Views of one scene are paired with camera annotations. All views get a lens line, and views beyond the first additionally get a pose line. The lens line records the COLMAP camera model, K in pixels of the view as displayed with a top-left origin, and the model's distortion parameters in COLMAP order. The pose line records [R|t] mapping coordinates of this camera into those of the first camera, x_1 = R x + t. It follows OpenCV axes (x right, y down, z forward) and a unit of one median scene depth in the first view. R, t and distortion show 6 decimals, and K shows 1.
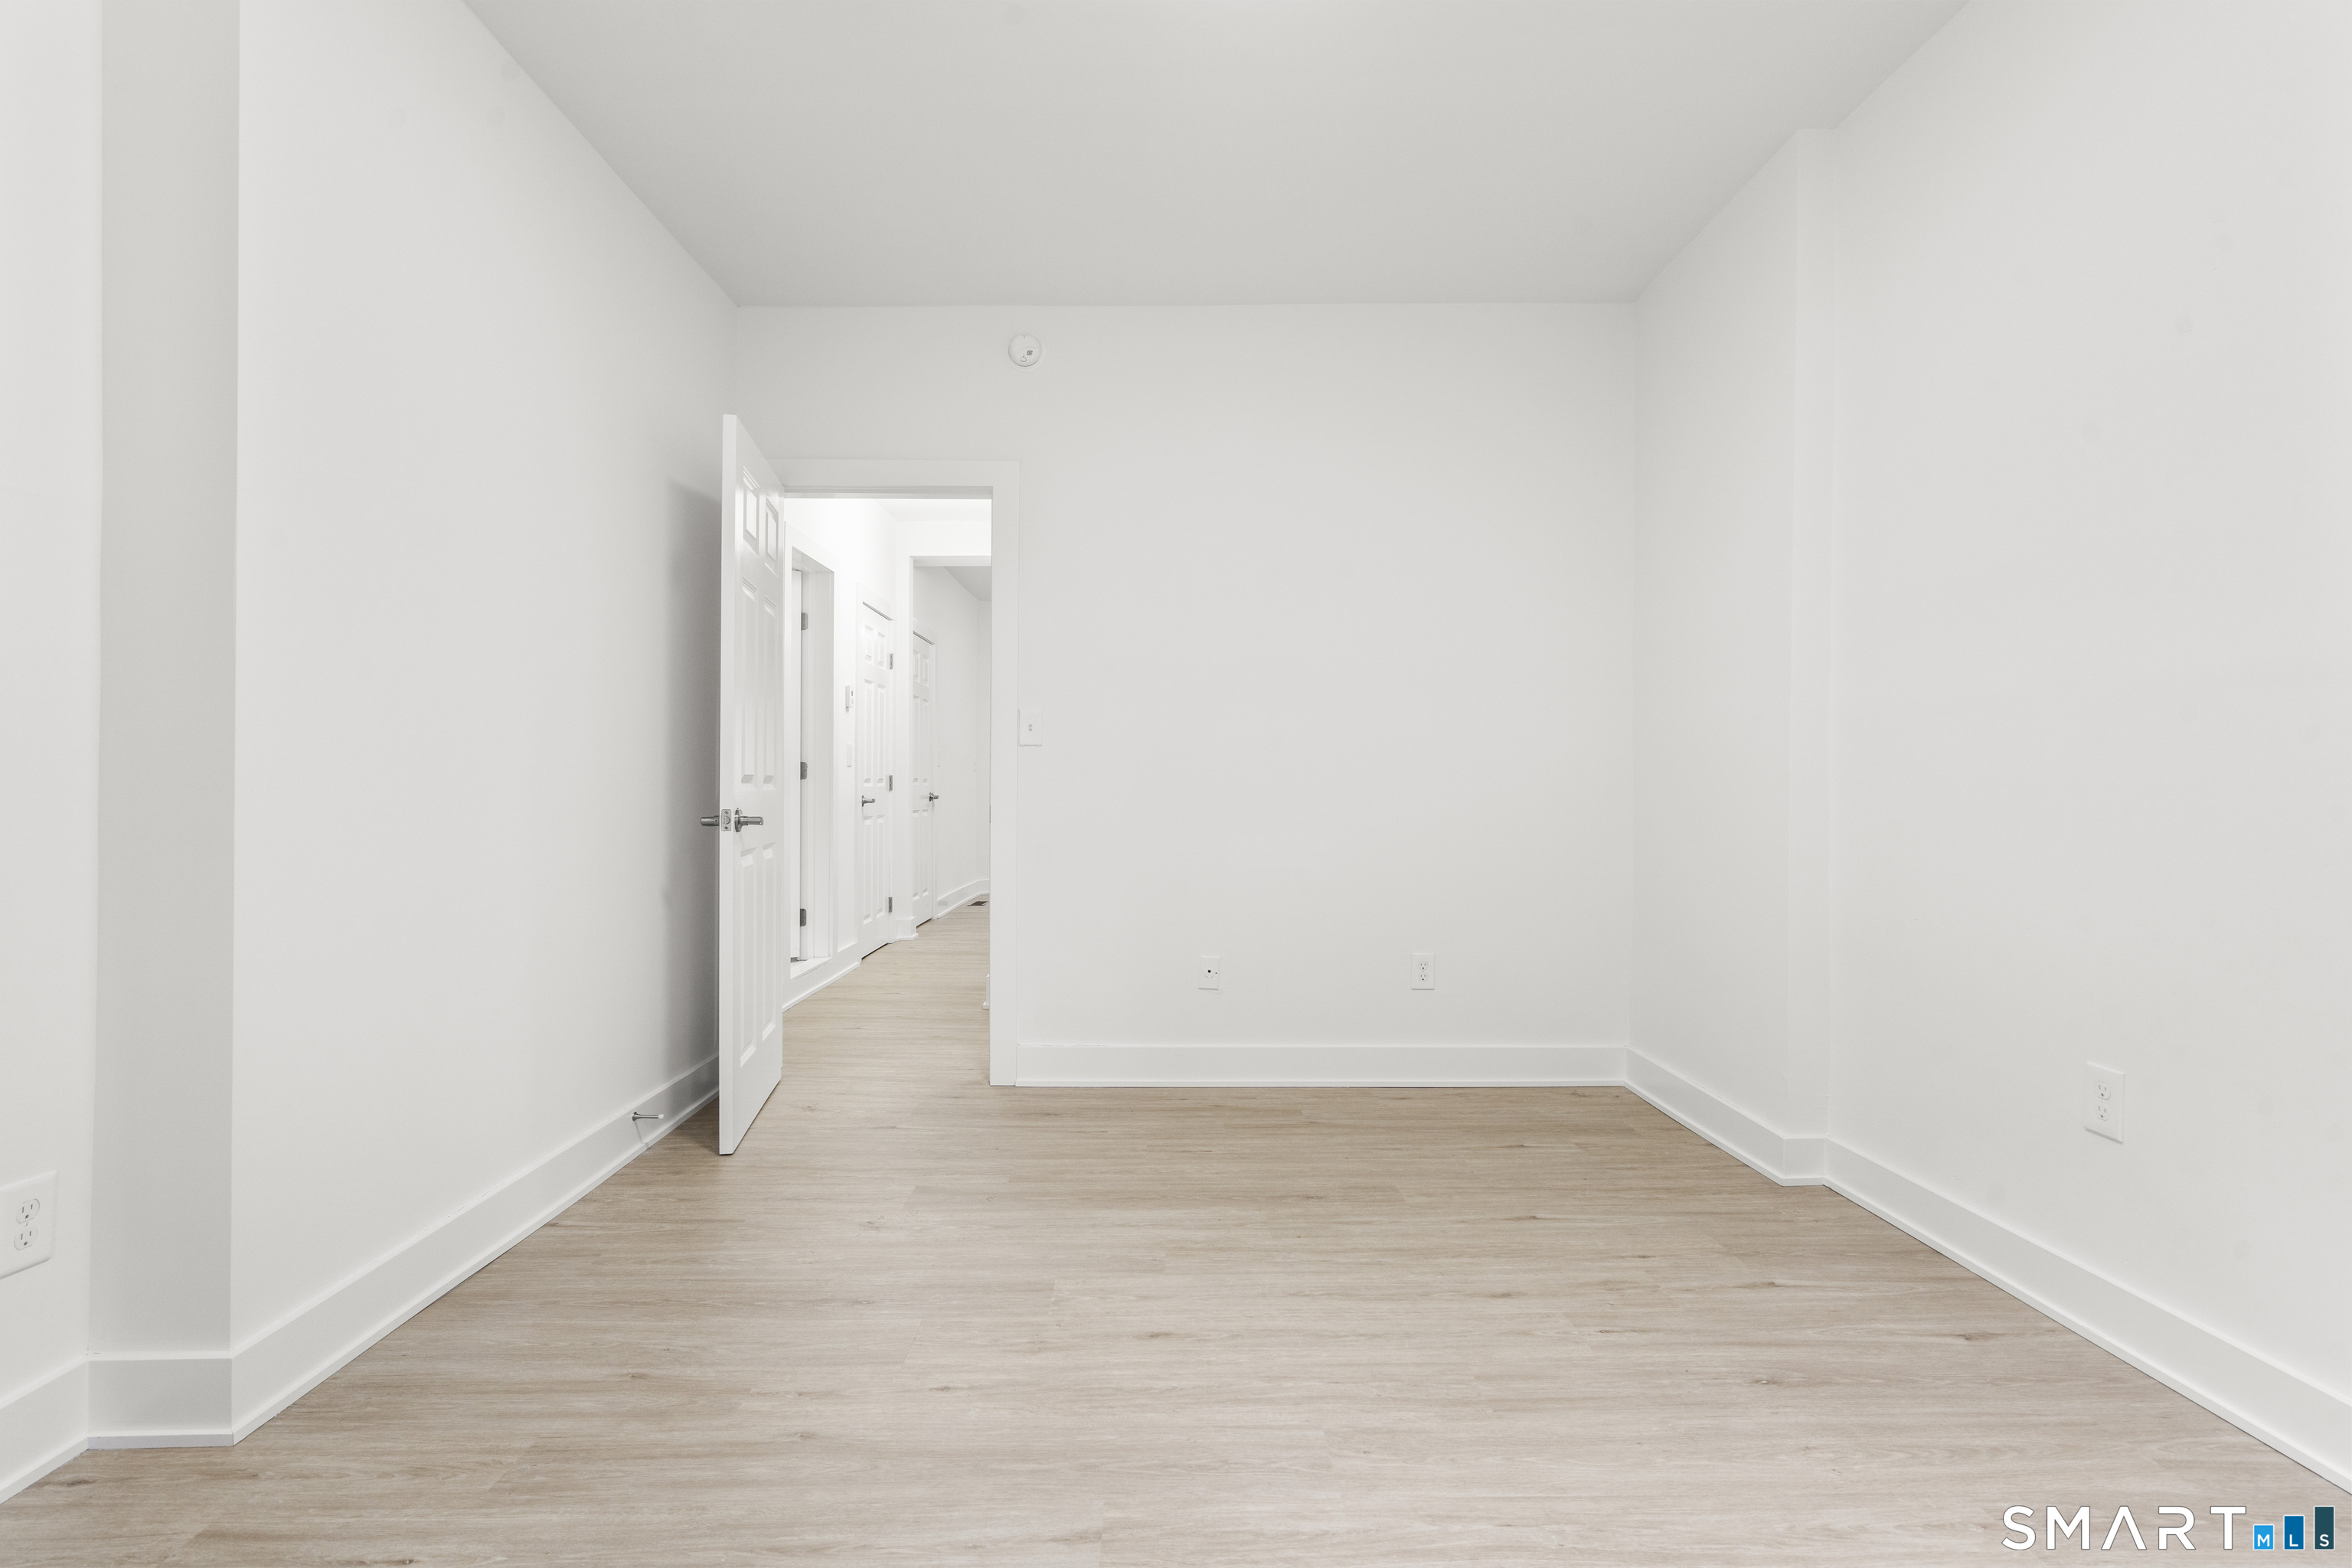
lens RADIAL K [[1090.0, 0, 1174.4], [0, 1090.0, 781.2], [0, 0, 1]] dist [-0.003209, 0.001347]
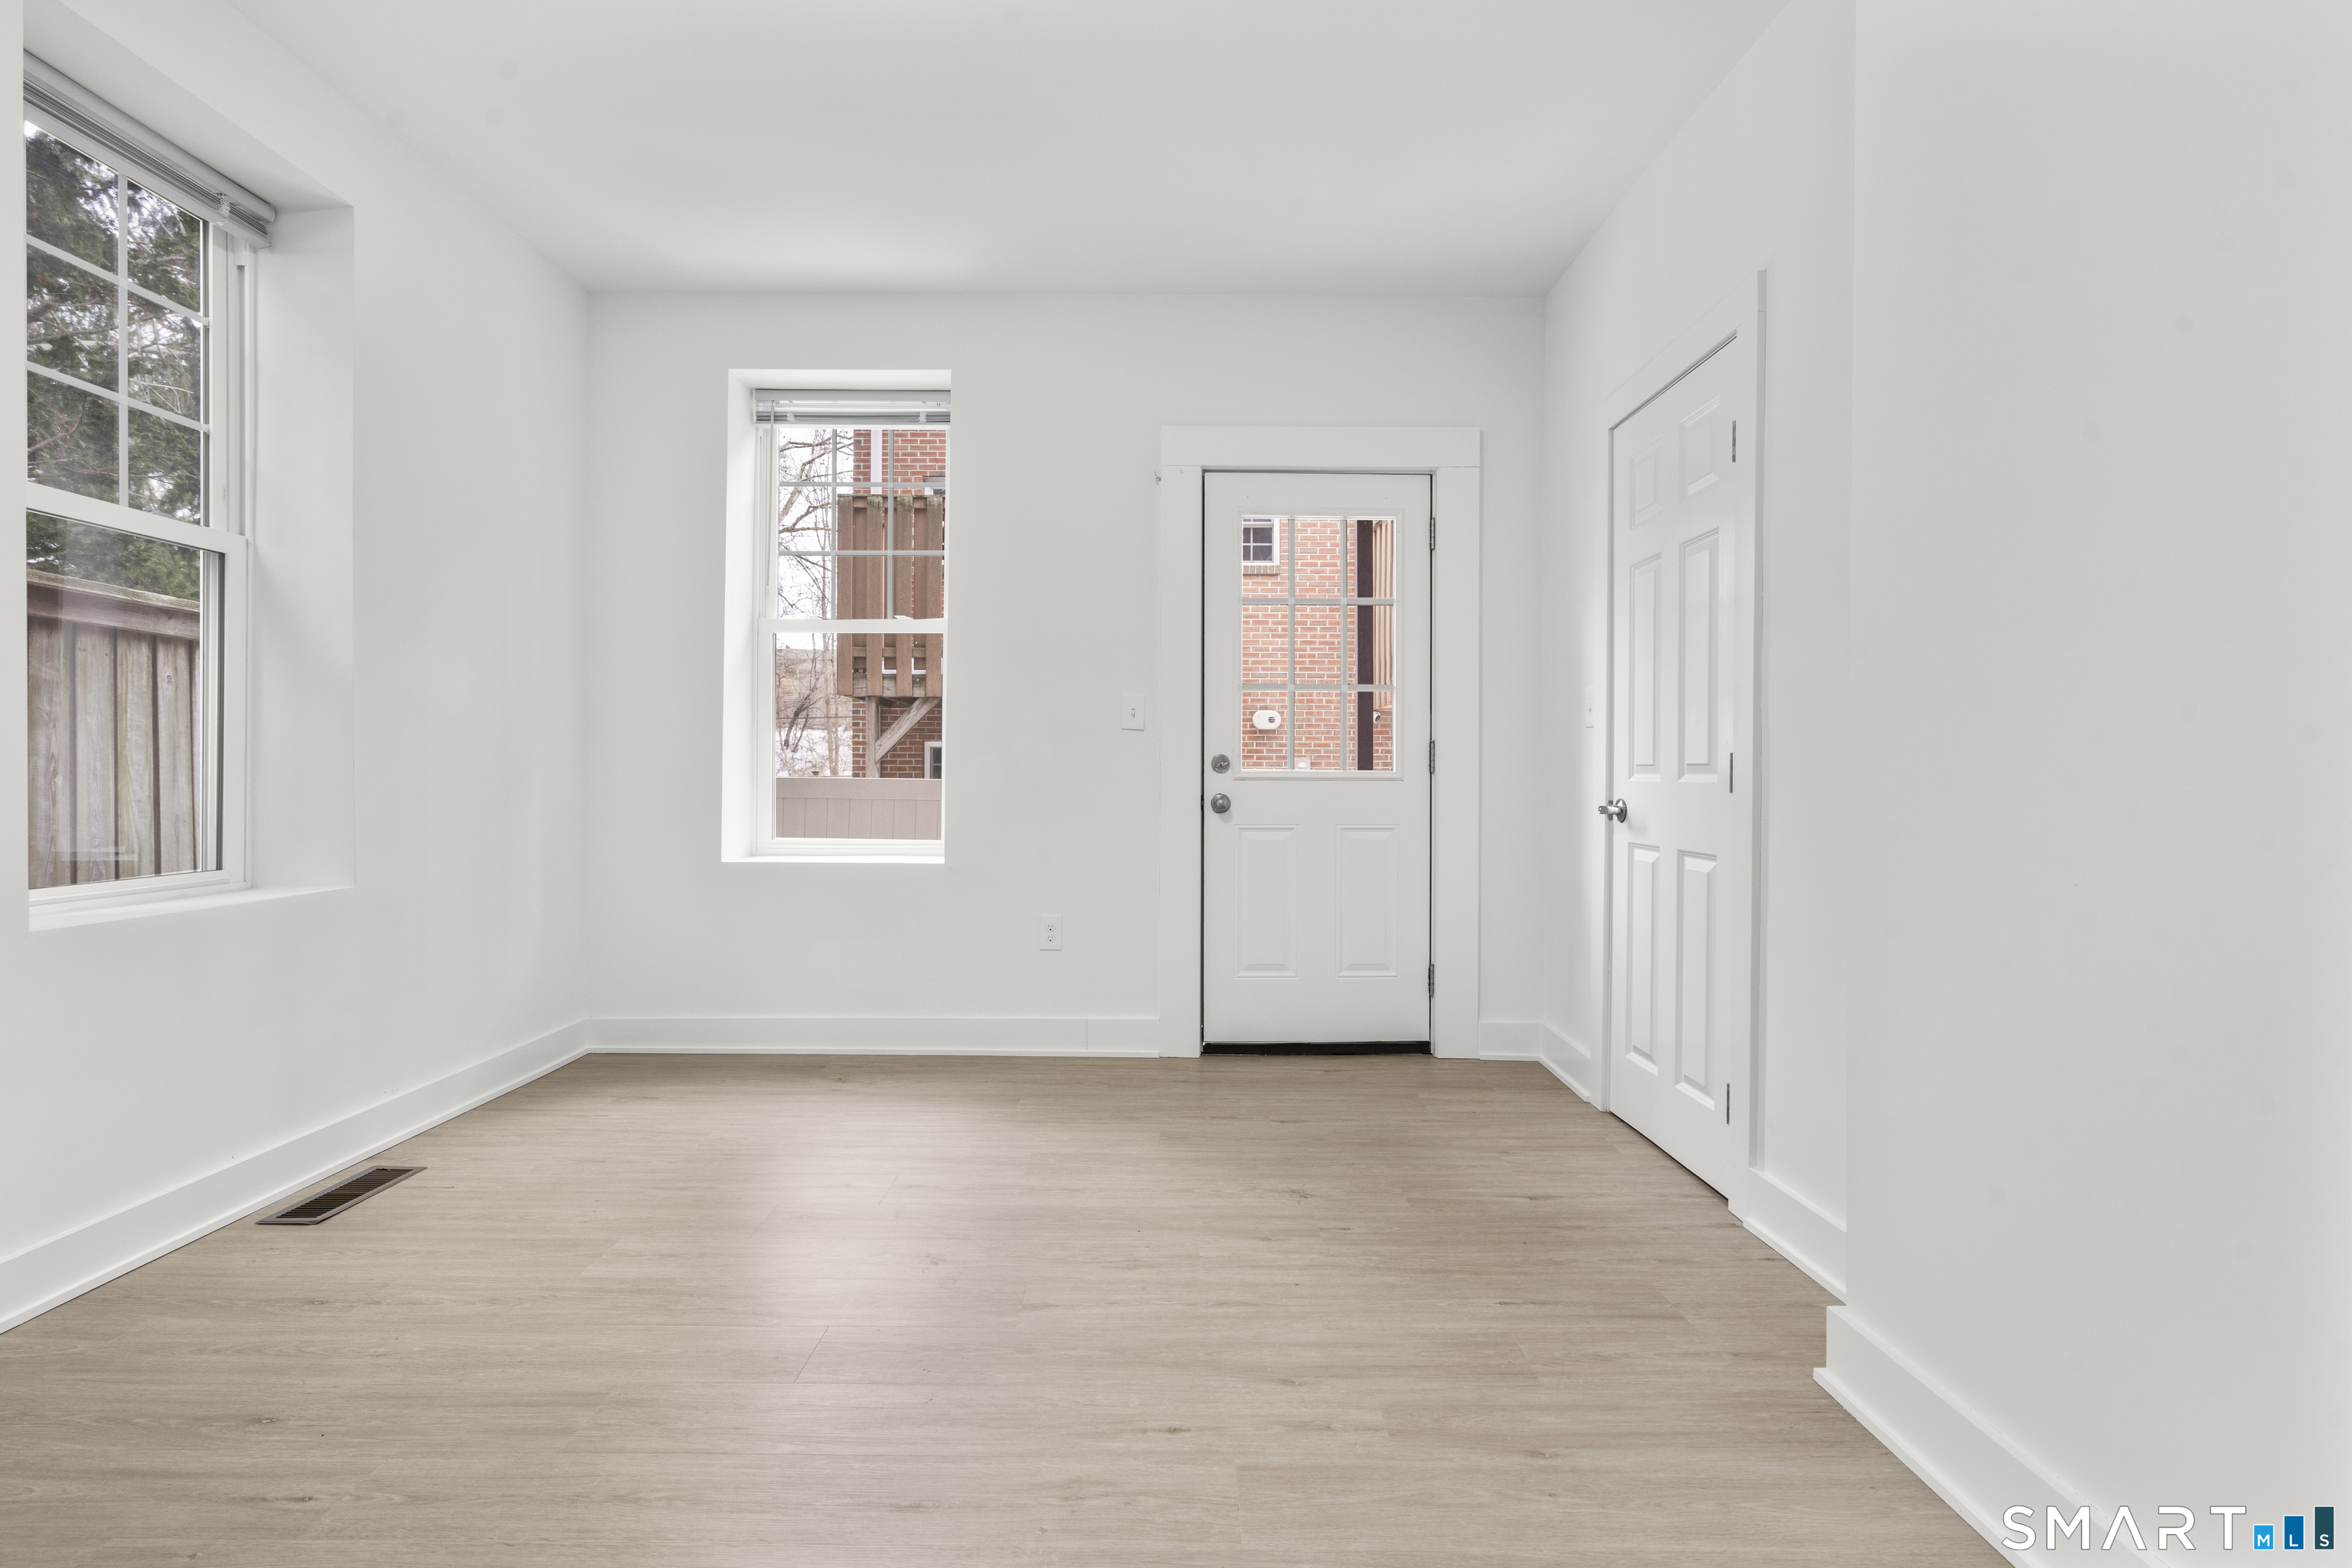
lens RADIAL K [[1081.1, 0, 1170.3], [0, 1081.1, 778.9], [0, 0, 1]] dist [-0.003573, 0.003212]
pose [[-0.999837, -0.005399, 0.017238, -0.183859], [-0.005364, 0.999984, 0.002049, 0.012385], [-0.017249, 0.001957, -0.999849, 1.578634]]
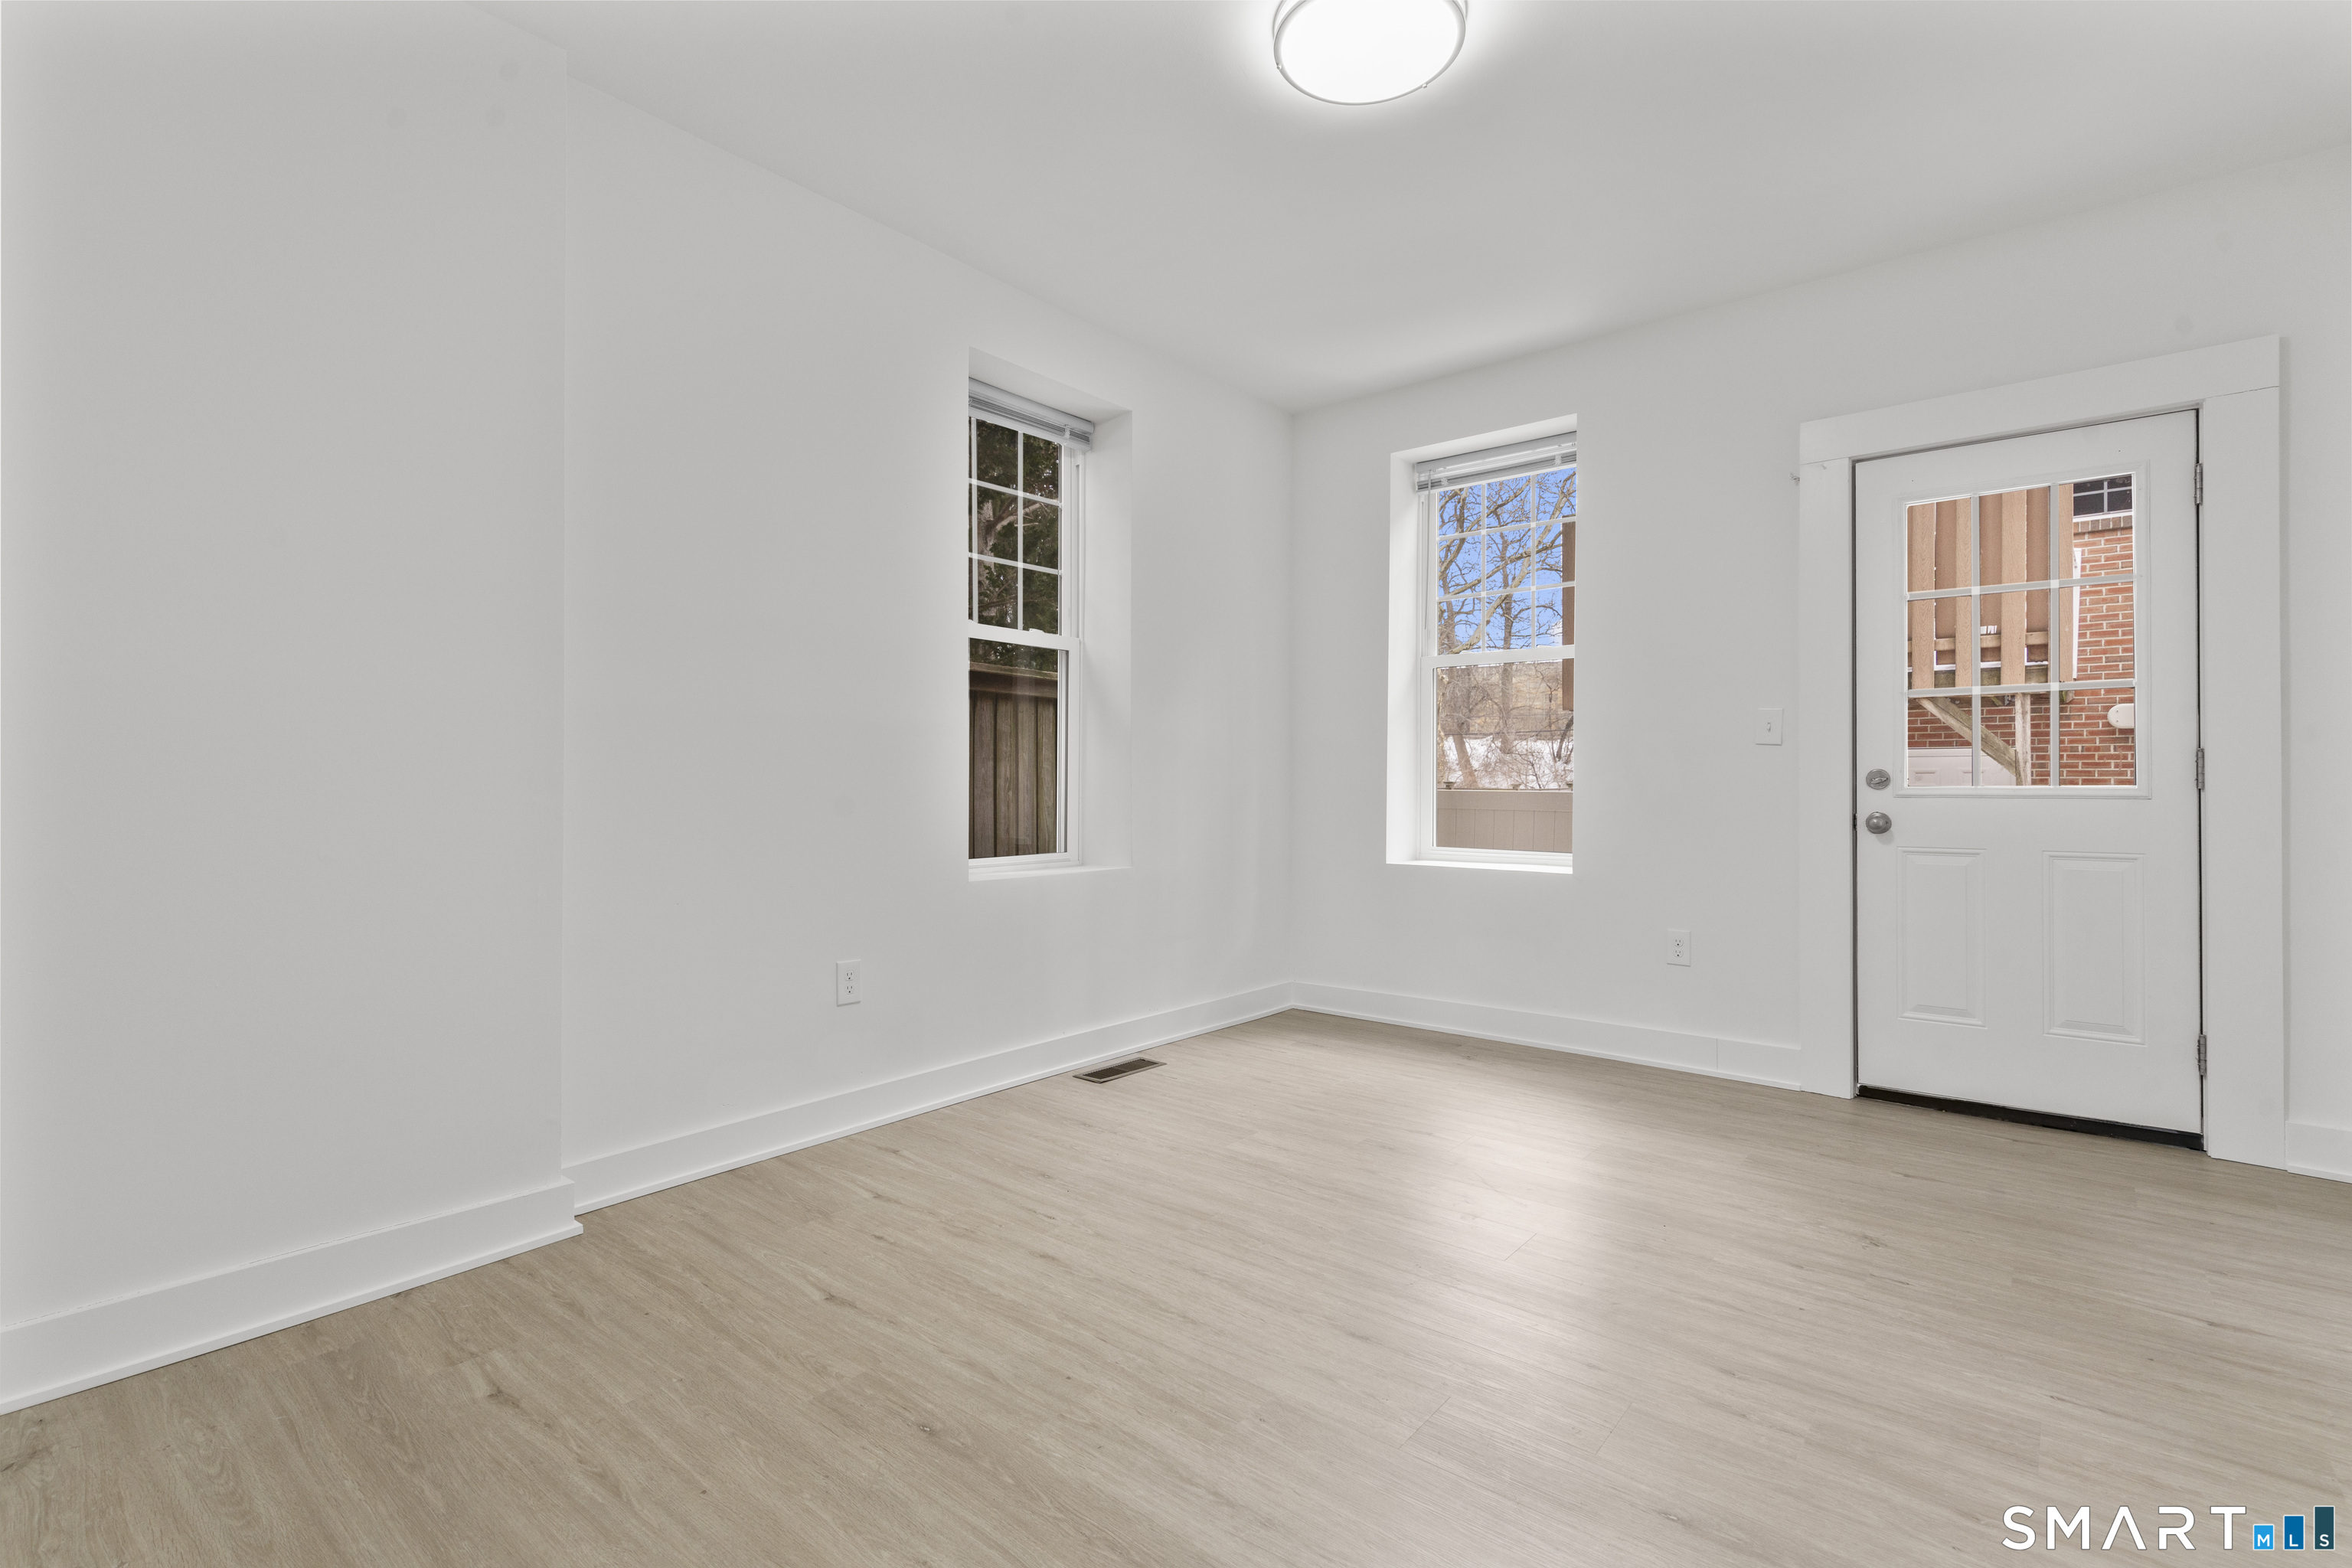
lens RADIAL K [[1081.1, 0, 1170.3], [0, 1081.1, 778.9], [0, 0, 1]] dist [-0.003573, 0.003212]
pose [[-0.755332, 0.000093, 0.655343, -0.486411], [-0.003908, 0.999982, -0.004646, 0.001802], [-0.655331, -0.006071, -0.755318, 1.705820]]
